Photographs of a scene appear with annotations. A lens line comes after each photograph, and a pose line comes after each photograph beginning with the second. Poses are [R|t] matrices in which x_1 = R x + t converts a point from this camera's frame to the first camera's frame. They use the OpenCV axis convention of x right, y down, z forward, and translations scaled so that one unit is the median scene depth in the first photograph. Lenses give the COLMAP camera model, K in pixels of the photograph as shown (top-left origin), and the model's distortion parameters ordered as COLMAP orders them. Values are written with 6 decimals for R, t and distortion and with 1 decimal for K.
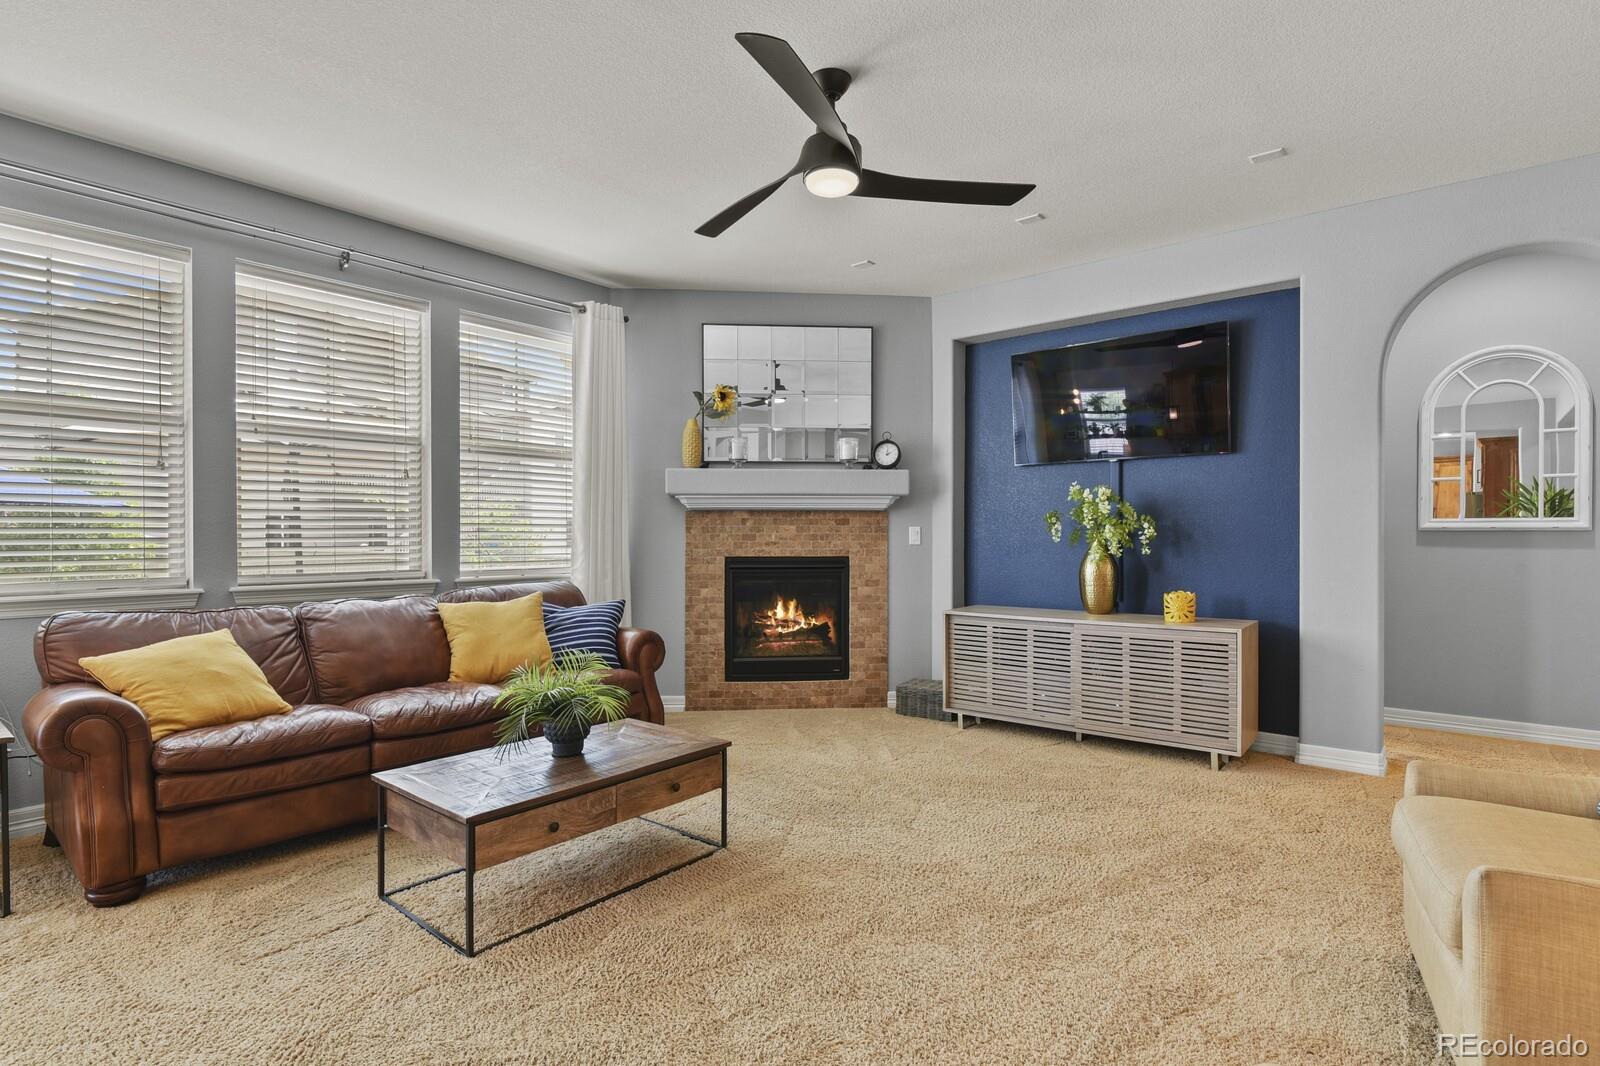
lens RADIAL K [[784.7, 0, 803.5], [0, 784.7, 548.9], [0, 0, 1]] dist [-0.001736, -0.004178]
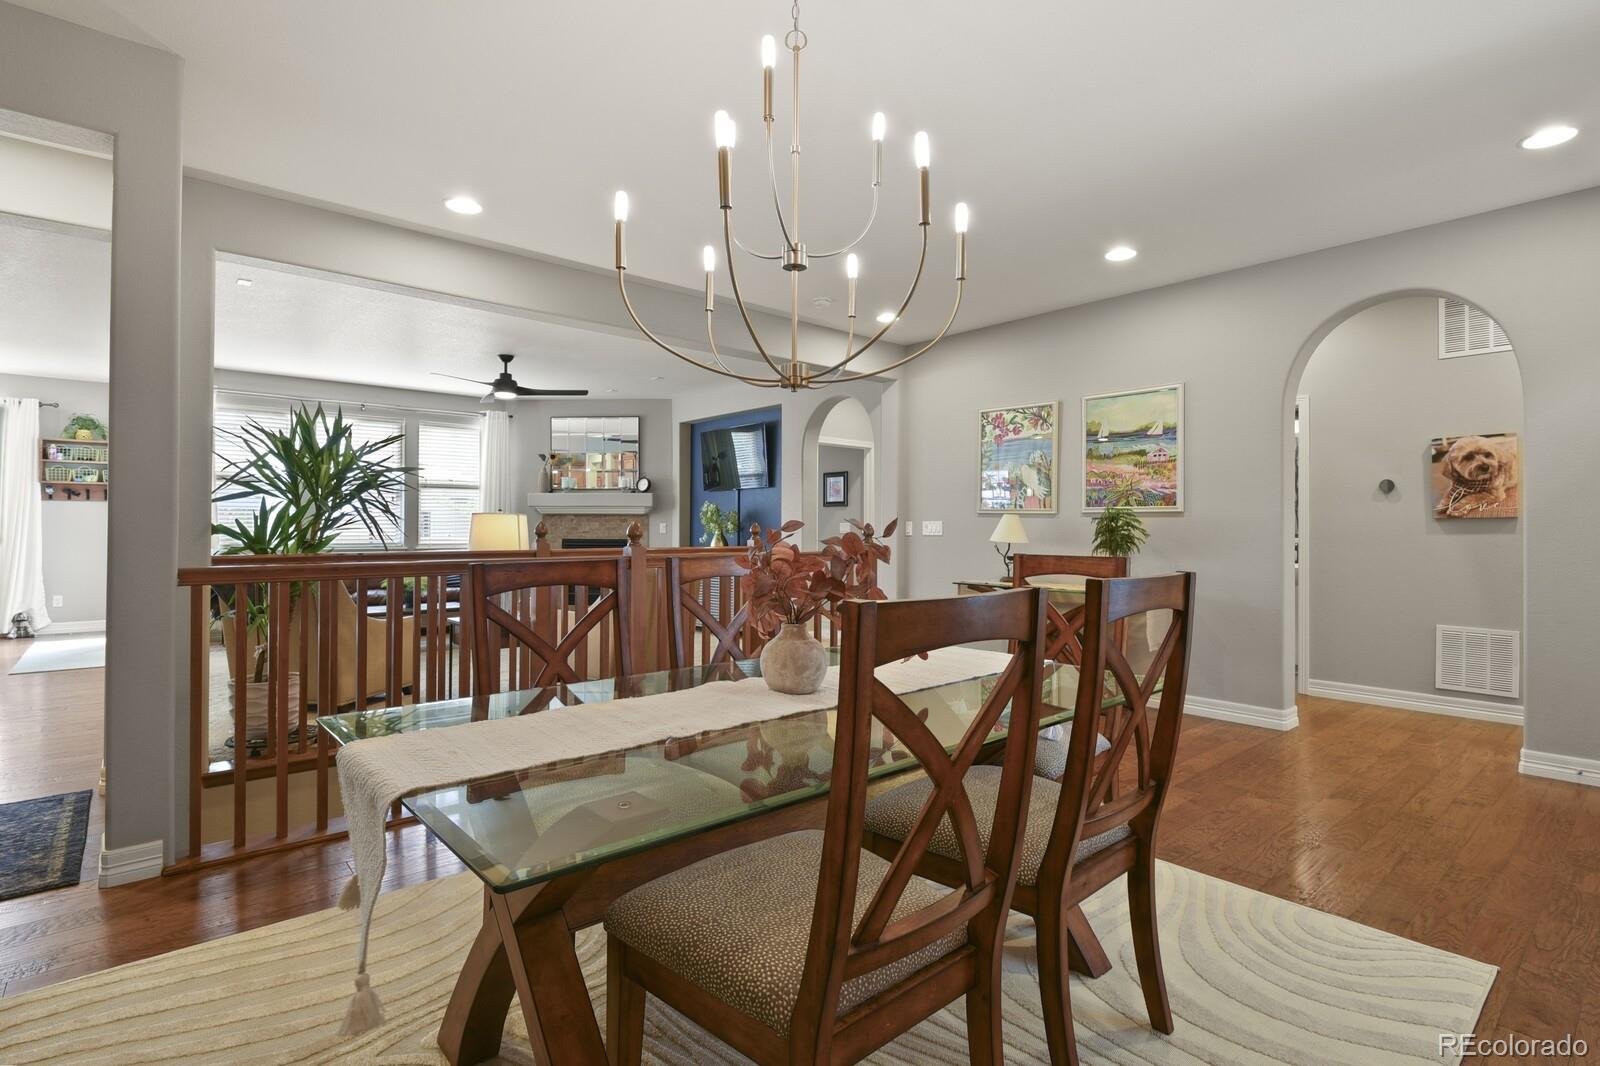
lens RADIAL K [[784.7, 0, 814.2], [0, 784.7, 528.8], [0, 0, 1]] dist [-0.001736, -0.004178]
pose [[0.989156, 0.004913, -0.146783, 0.783405], [-0.007764, 0.999792, -0.018855, 0.016503], [0.146660, 0.019791, 0.988989, -0.788850]]
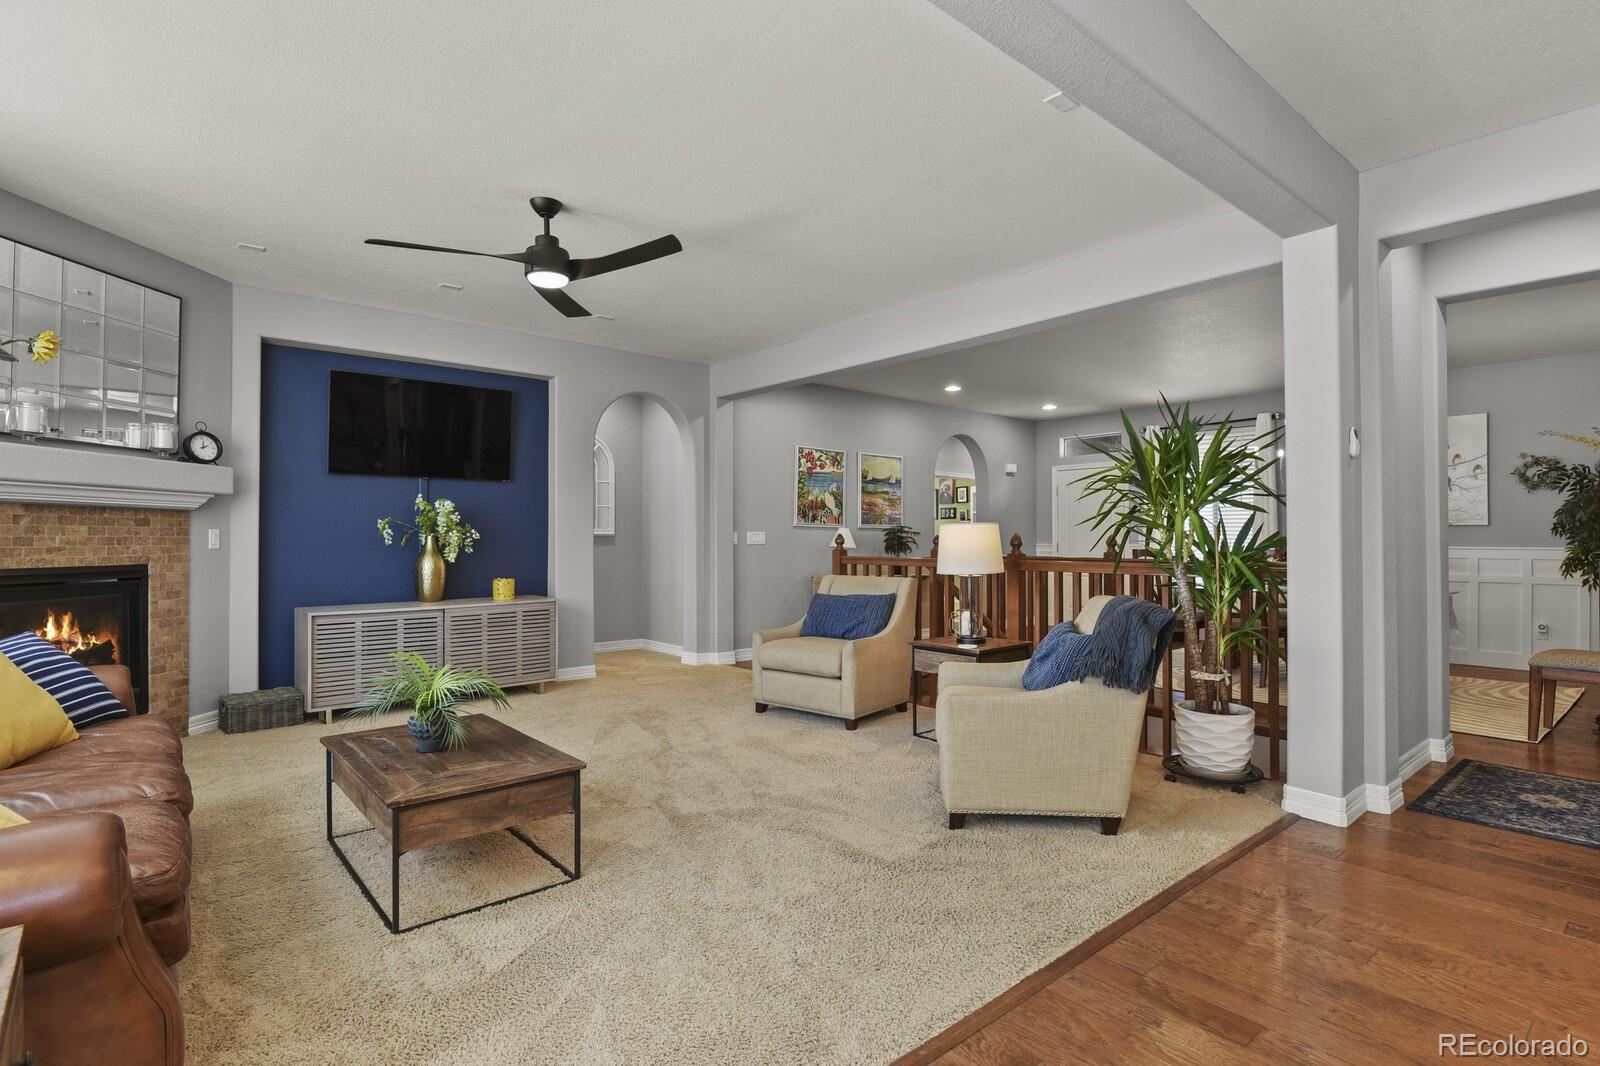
lens RADIAL K [[784.7, 0, 813.6], [0, 784.7, 532.6], [0, 0, 1]] dist [-0.001736, -0.004178]
pose [[0.149999, 0.007632, 0.988657, -0.665857], [0.017567, 0.999792, -0.010383, -0.003035], [-0.988530, 0.018926, 0.149833, 0.183980]]
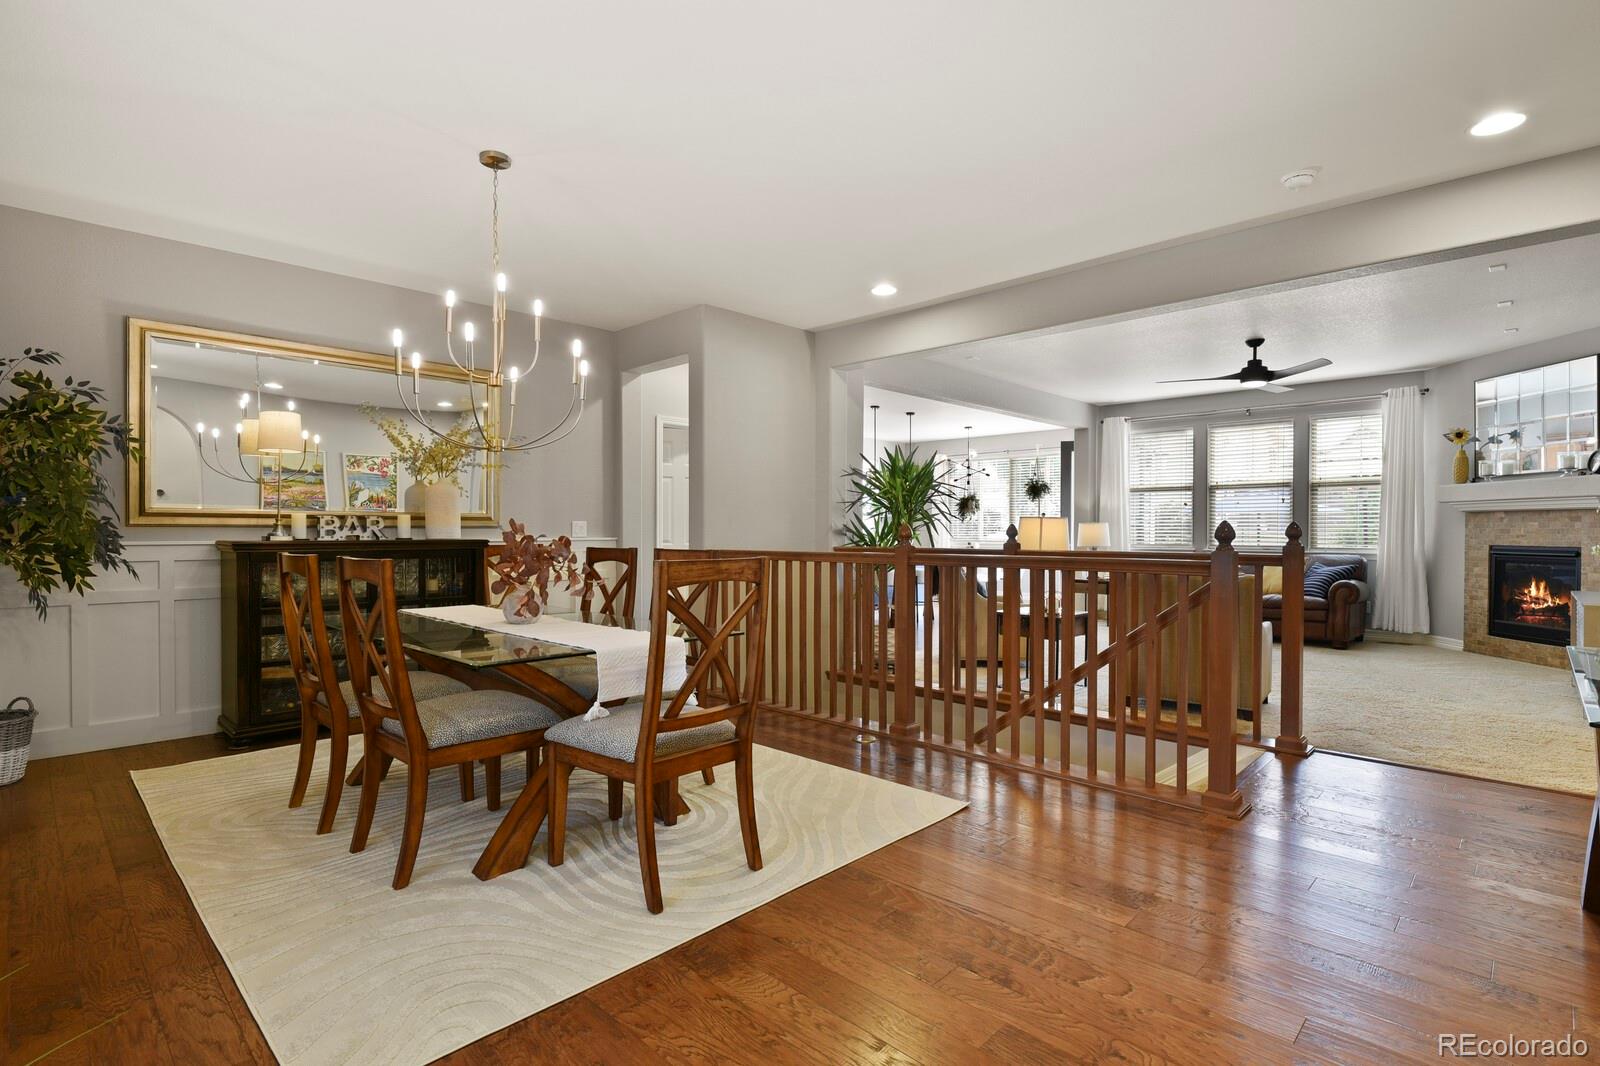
lens RADIAL K [[784.7, 0, 789.8], [0, 784.7, 538.5], [0, 0, 1]] dist [-0.001736, -0.004178]
pose [[-0.079428, 0.013411, -0.996750, 1.374788], [-0.019123, 0.999705, 0.014975, 0.001126], [0.996657, 0.020251, -0.079148, -0.120789]]
